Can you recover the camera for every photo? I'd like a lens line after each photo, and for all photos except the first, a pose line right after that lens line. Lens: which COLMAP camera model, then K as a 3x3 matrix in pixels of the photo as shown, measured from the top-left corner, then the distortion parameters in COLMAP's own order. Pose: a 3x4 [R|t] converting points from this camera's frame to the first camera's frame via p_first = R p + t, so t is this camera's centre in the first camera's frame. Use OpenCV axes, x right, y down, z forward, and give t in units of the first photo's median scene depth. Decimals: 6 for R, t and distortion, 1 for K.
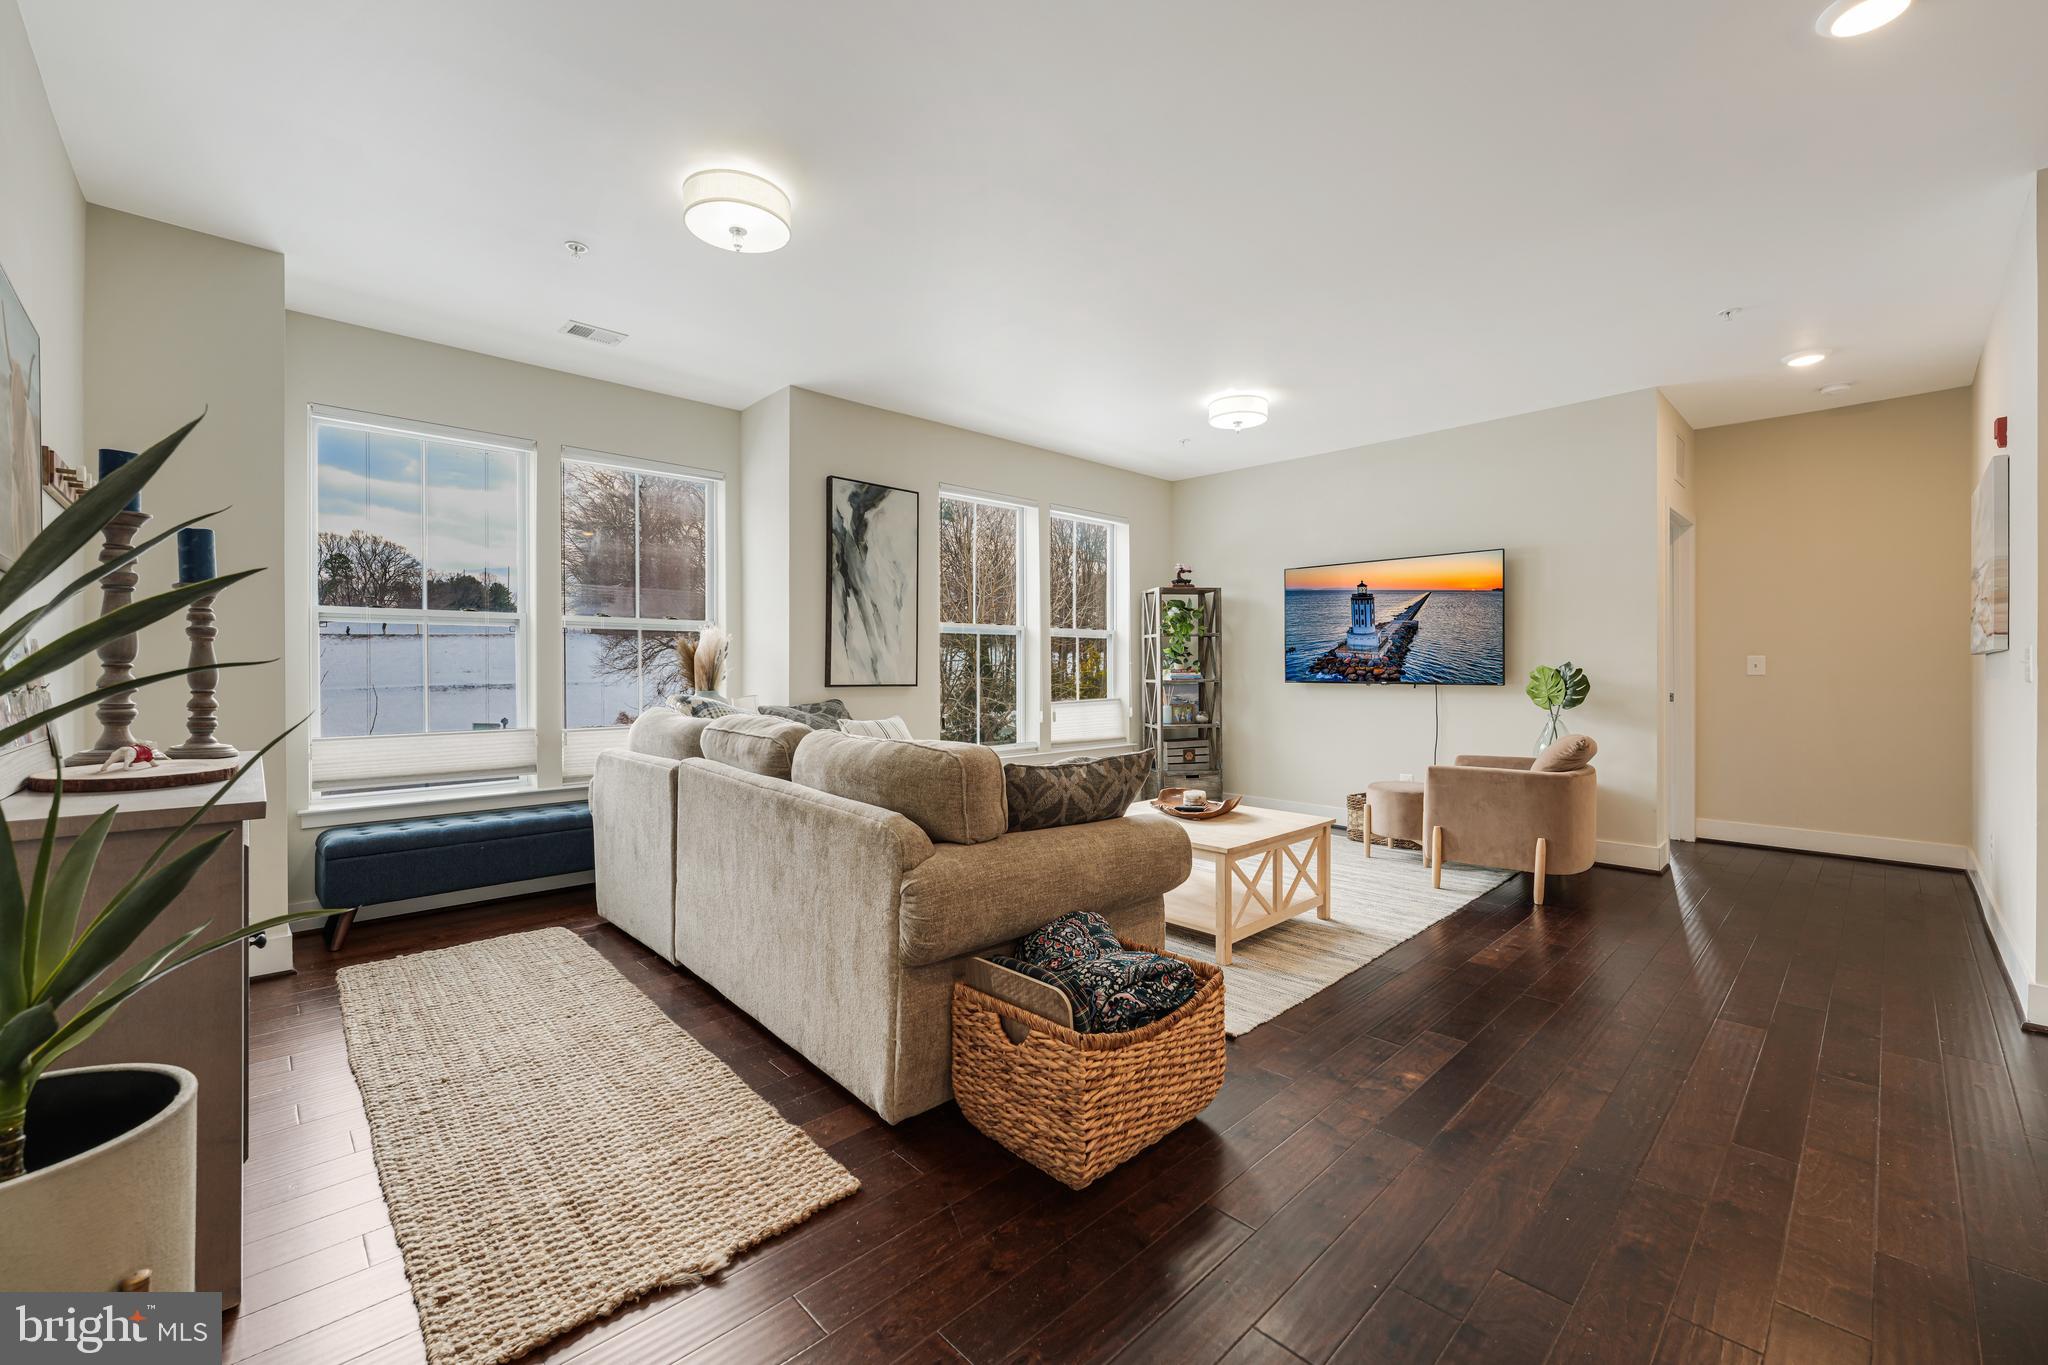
lens RADIAL K [[827.4, 0, 1030.6], [0, 827.4, 669.0], [0, 0, 1]] dist [-0.003722, 0.001892]
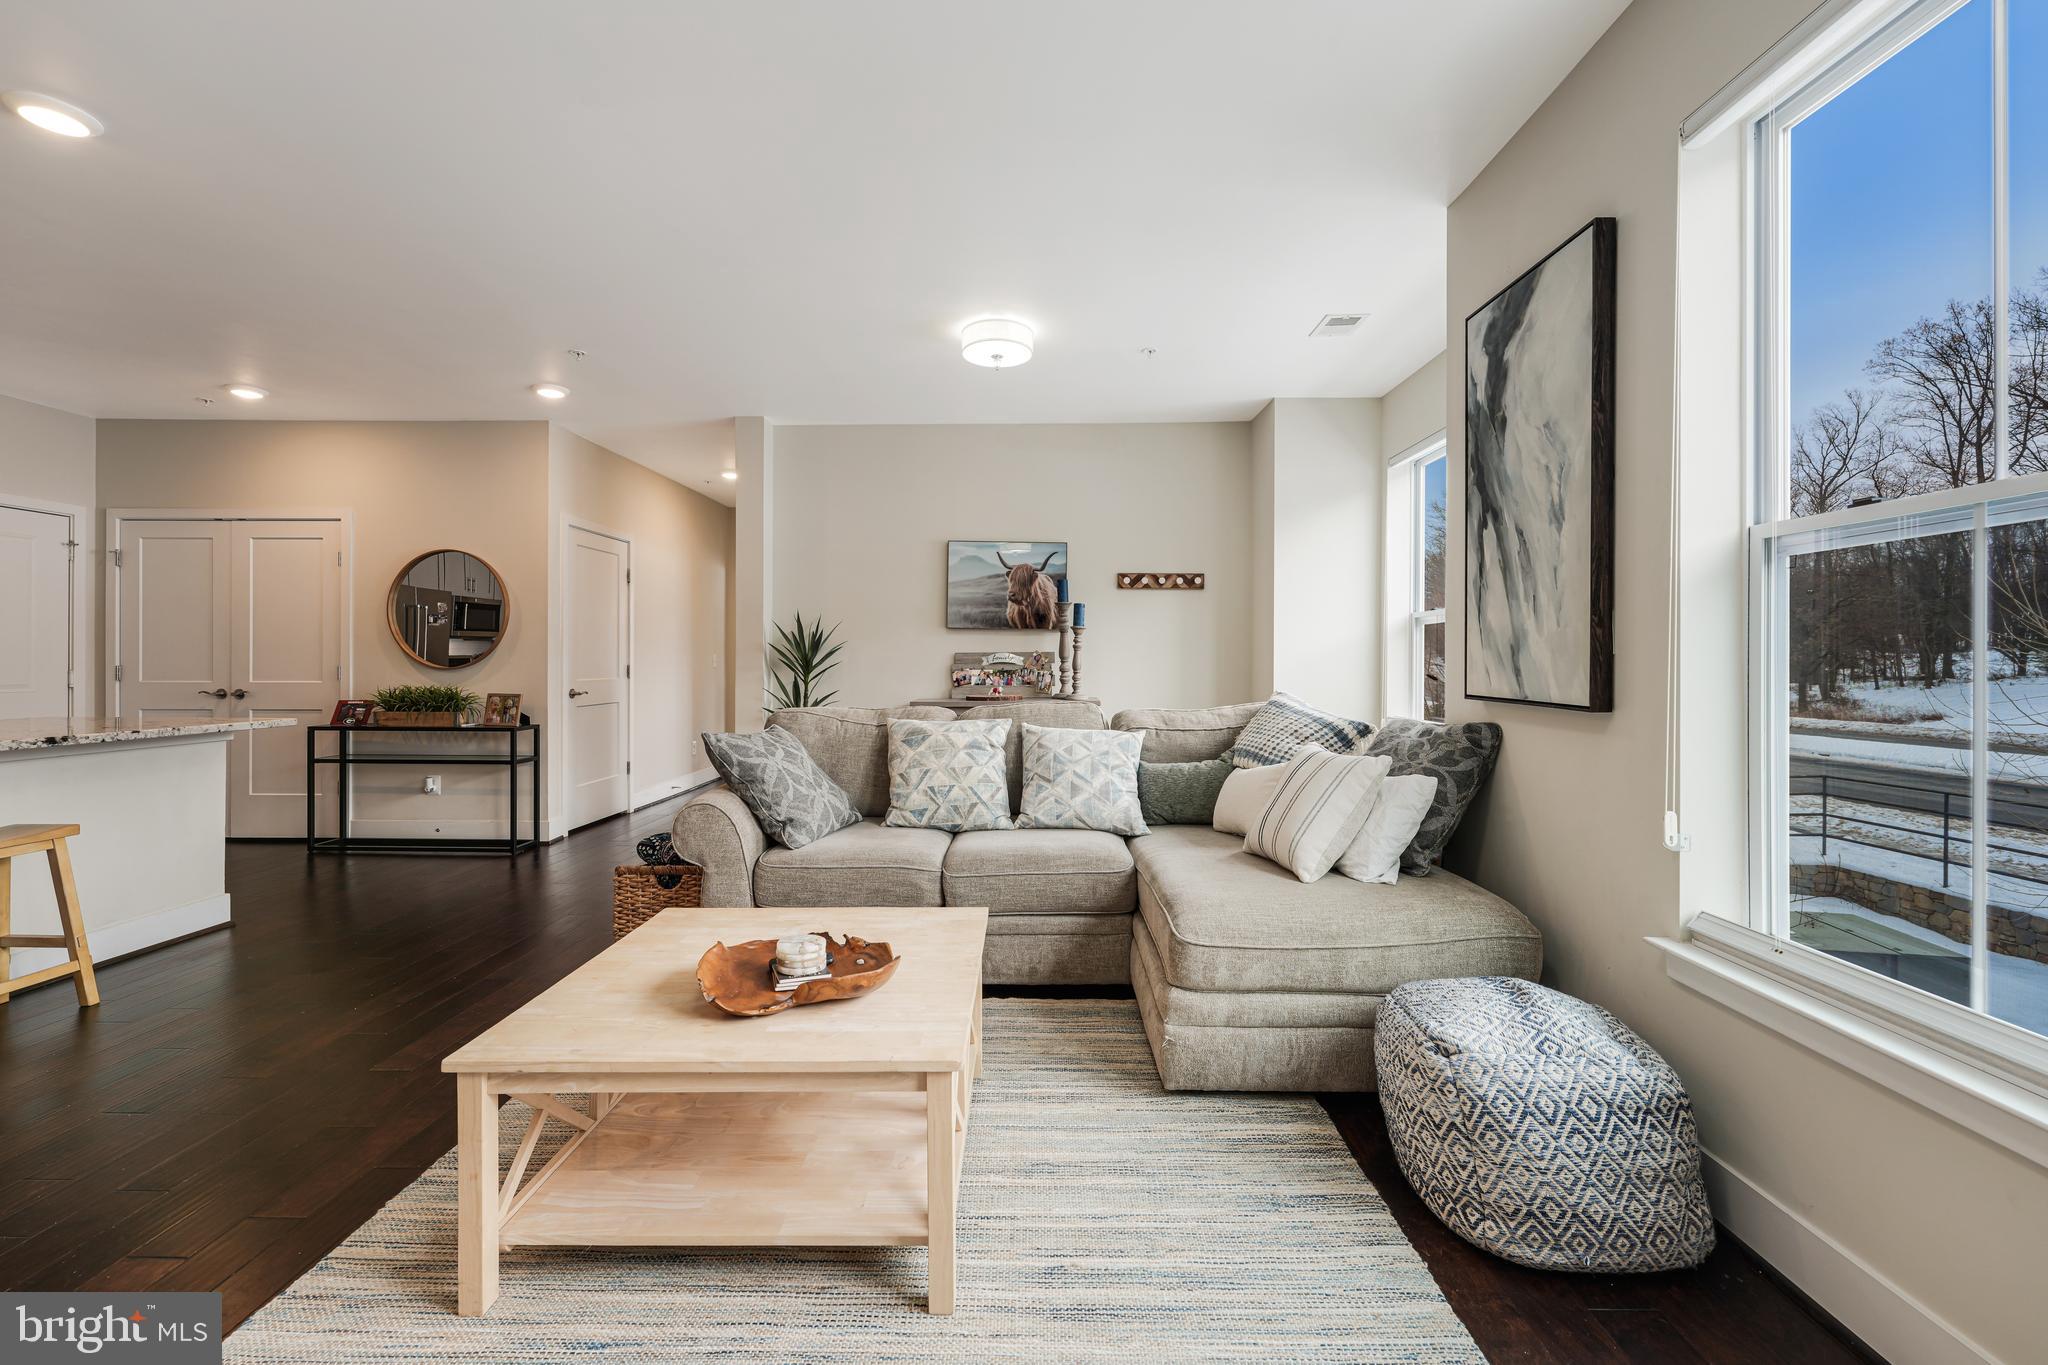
lens RADIAL K [[827.4, 0, 1030.0], [0, 827.4, 664.1], [0, 0, 1]] dist [-0.003722, 0.001892]
pose [[-0.699201, 0.004291, -0.714913, 0.363274], [-0.000227, 0.999981, 0.006223, -0.004606], [0.714925, 0.004514, -0.699186, 1.176865]]
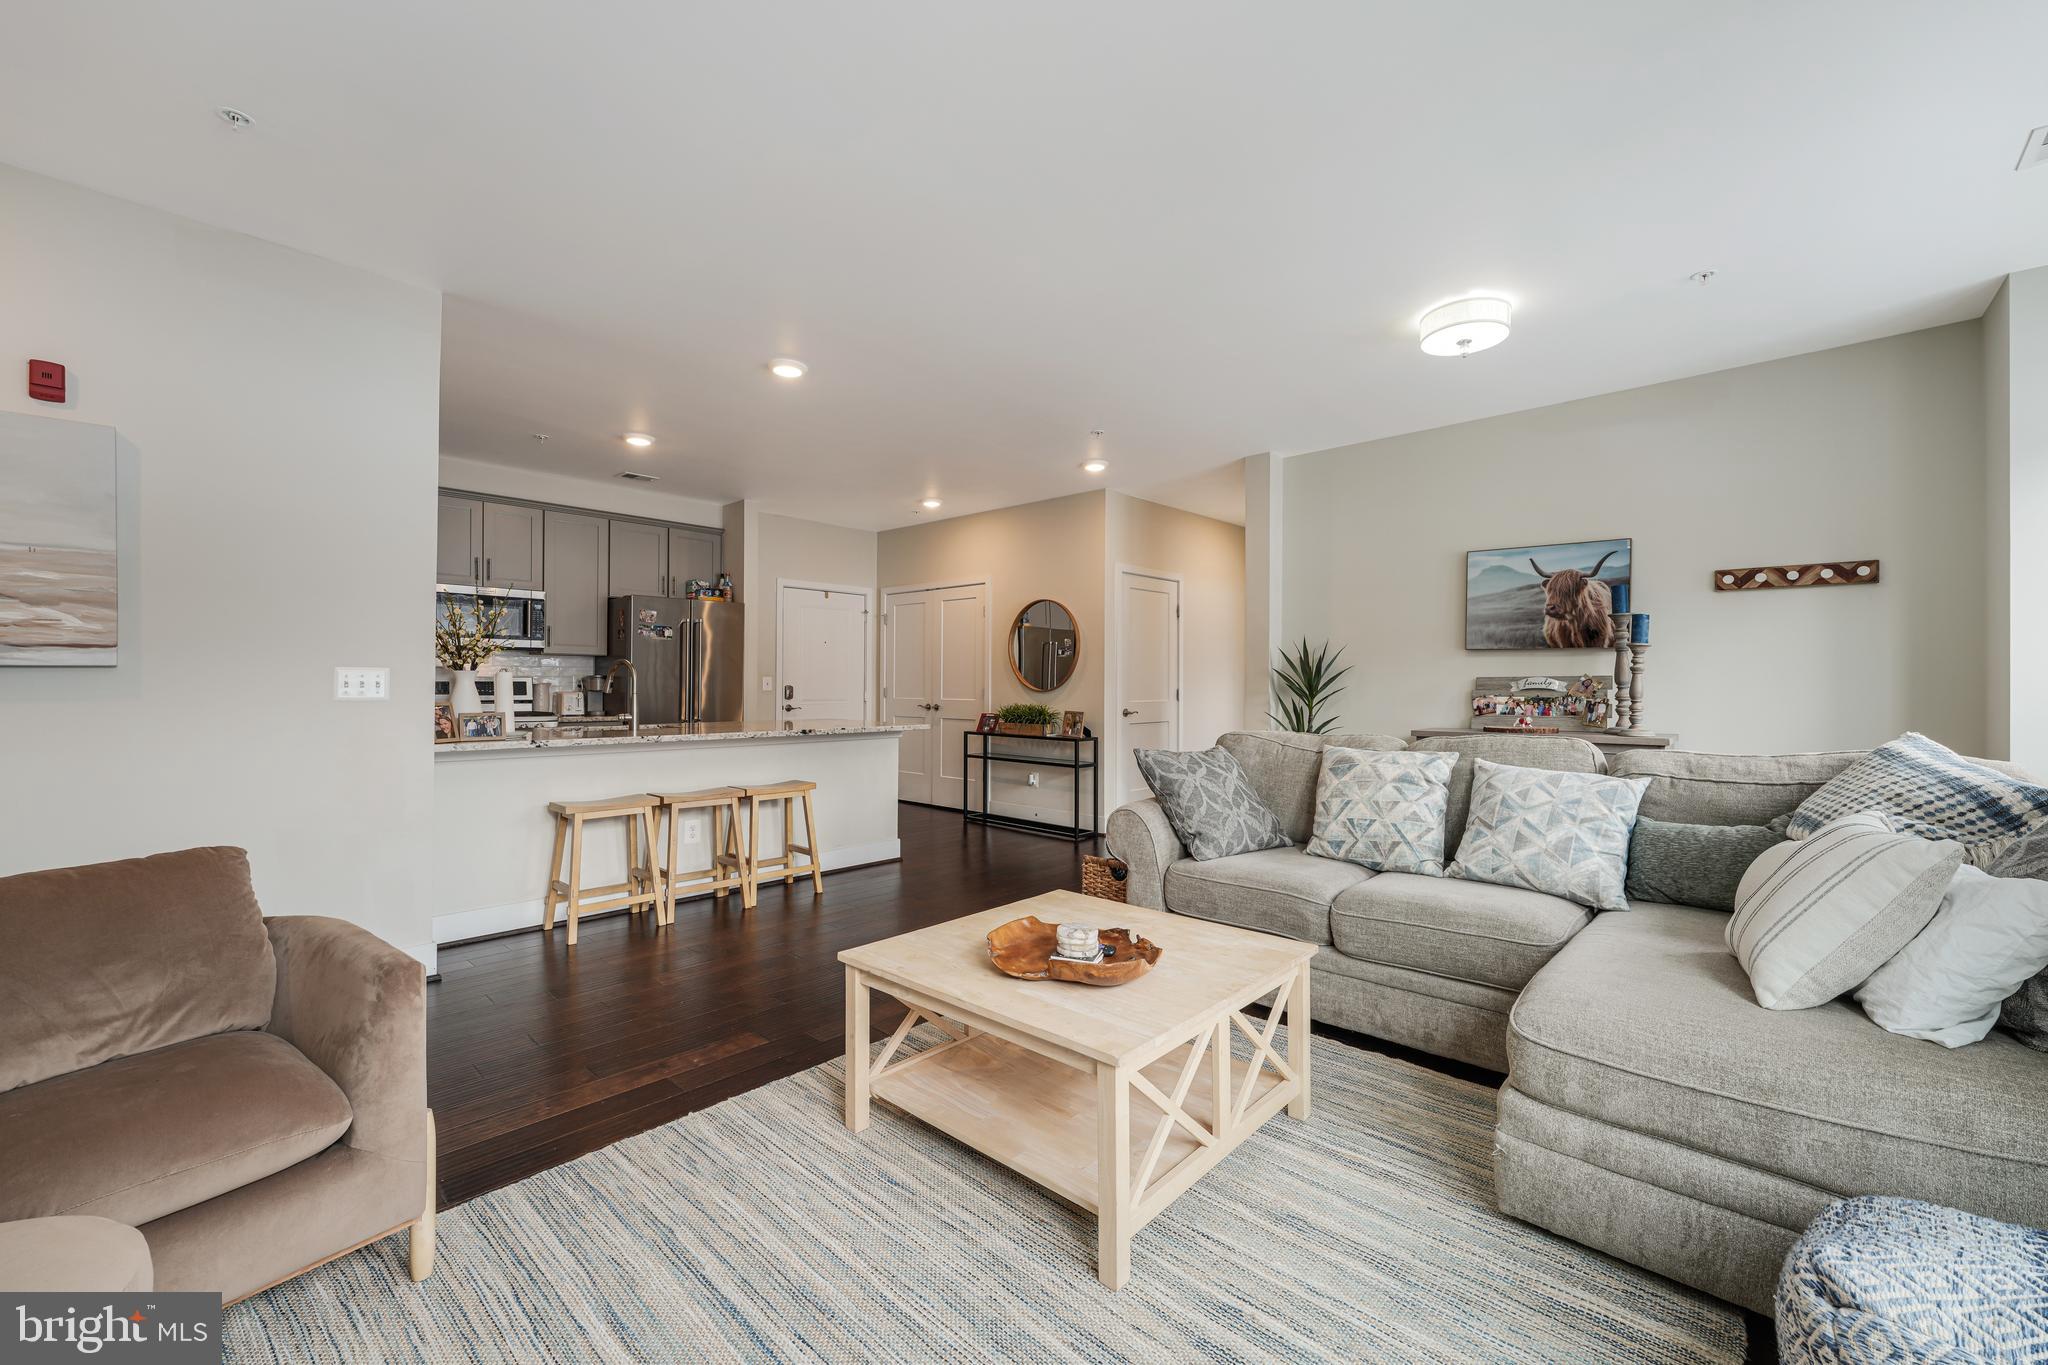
lens RADIAL K [[827.4, 0, 1038.5], [0, 827.4, 675.2], [0, 0, 1]] dist [-0.003722, 0.001892]
pose [[-0.997931, -0.002244, -0.064254, 0.214952], [-0.001641, 0.999954, -0.009430, -0.005183], [0.064273, -0.009305, -0.997889, 1.275659]]
